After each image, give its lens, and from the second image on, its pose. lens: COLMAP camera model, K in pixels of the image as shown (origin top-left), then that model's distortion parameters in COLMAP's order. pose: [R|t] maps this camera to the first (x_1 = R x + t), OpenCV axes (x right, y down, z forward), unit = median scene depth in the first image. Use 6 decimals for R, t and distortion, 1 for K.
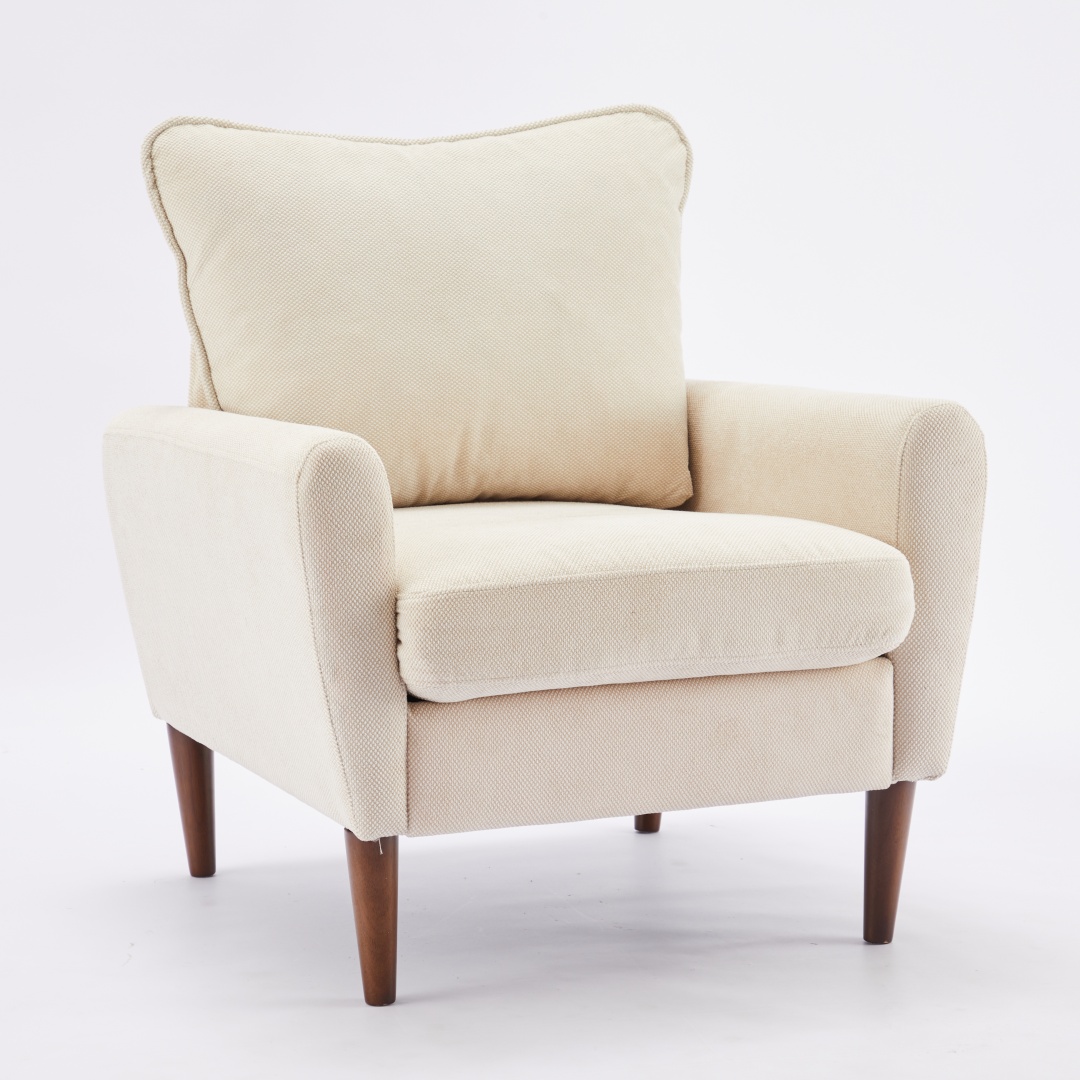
lens RADIAL K [[3957.3, 0, 635.6], [0, 3957.3, 540.6], [0, 0, 1]] dist [-0.130185, 3.304469]
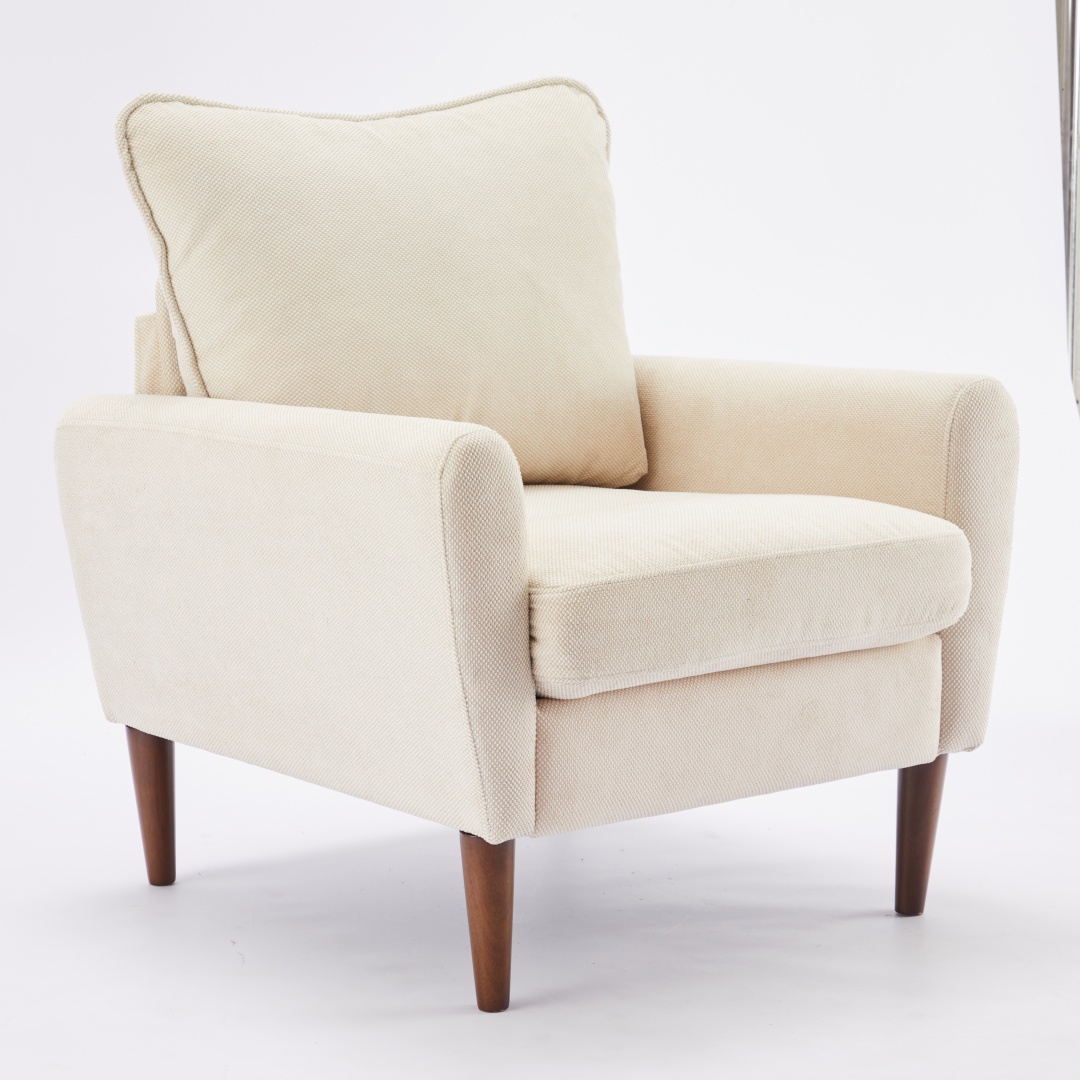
lens RADIAL K [[3957.3, 0, 635.6], [0, 3957.3, 540.6], [0, 0, 1]] dist [-0.130185, 3.304469]
pose [[0.963818, -0.034576, 0.264308, -0.276447], [0.029882, 0.999317, 0.021759, -0.017958], [-0.264880, -0.013074, 0.964193, 0.050968]]
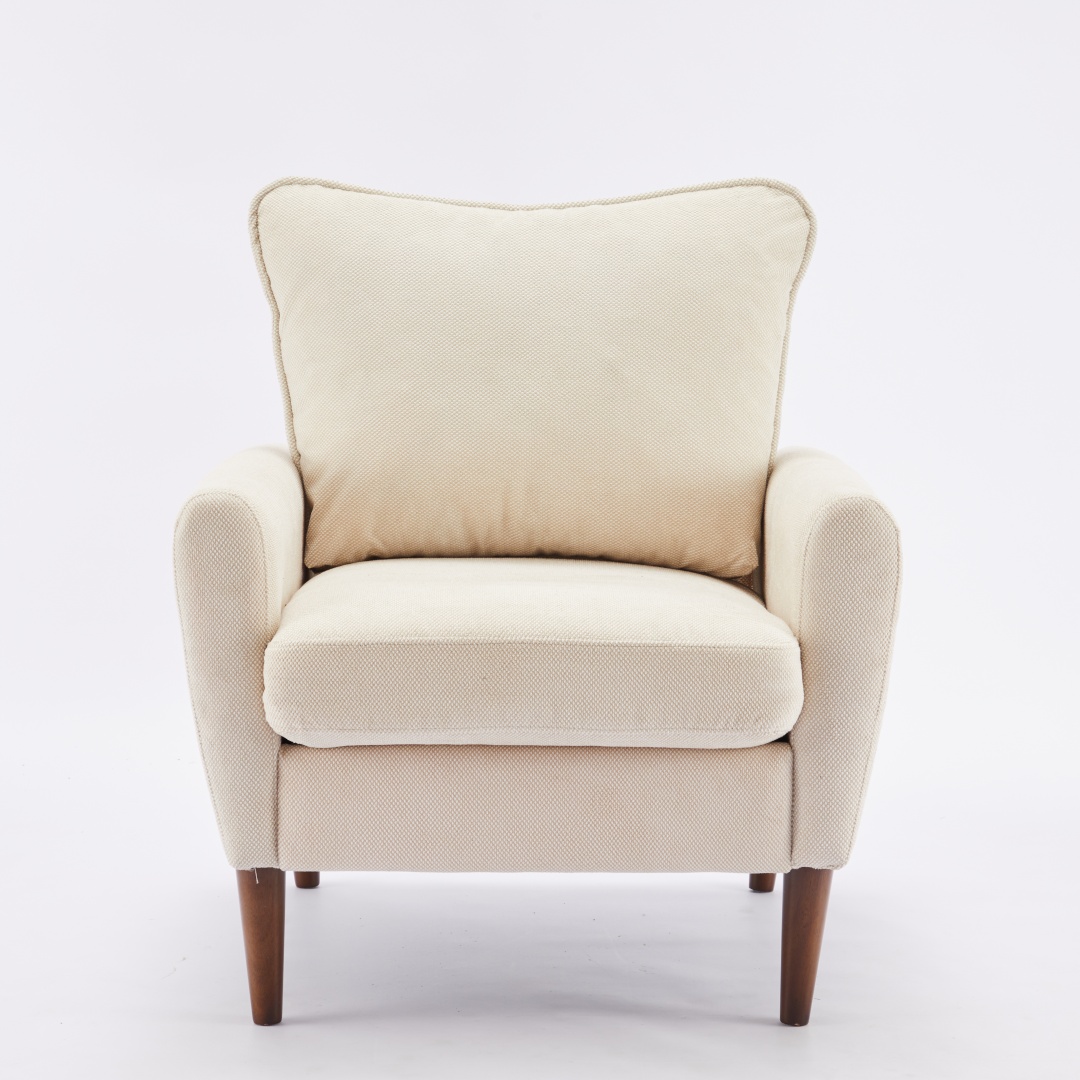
lens RADIAL K [[4002.2, 0, 539.6], [0, 4002.2, 519.0], [0, 0, 1]] dist [-0.117404, 2.712983]
pose [[0.915855, 0.071634, -0.395068, 0.407185], [-0.071109, 0.997340, 0.015991, -0.039684], [0.395163, 0.013447, 0.918513, 0.037130]]
